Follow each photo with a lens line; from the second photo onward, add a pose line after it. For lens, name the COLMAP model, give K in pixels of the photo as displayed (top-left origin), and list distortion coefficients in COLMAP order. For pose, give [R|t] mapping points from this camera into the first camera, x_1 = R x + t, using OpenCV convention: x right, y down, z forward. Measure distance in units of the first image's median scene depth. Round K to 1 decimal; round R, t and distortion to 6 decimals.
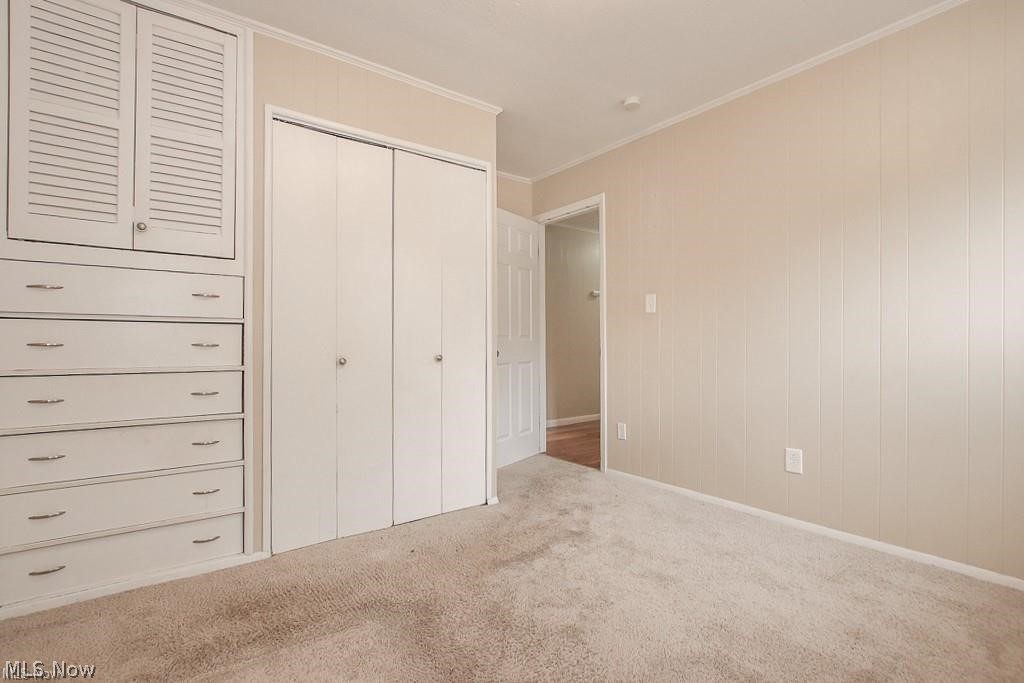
lens RADIAL K [[486.5, 0, 511.5], [0, 486.5, 343.2], [0, 0, 1]] dist [-0.005355, 0.001844]
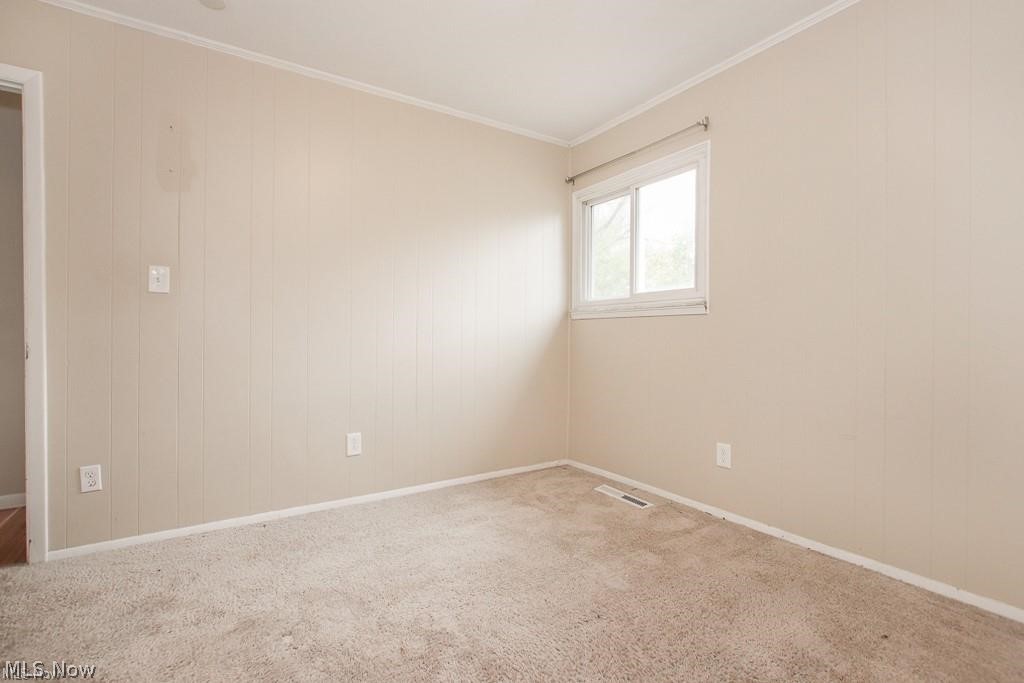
lens RADIAL K [[486.5, 0, 506.2], [0, 486.5, 335.2], [0, 0, 1]] dist [-0.005355, 0.001844]
pose [[0.055656, 0.001687, 0.998449, -0.457362], [-0.003116, 0.999994, -0.001516, -0.001106], [-0.998445, -0.003027, 0.055660, 0.562545]]
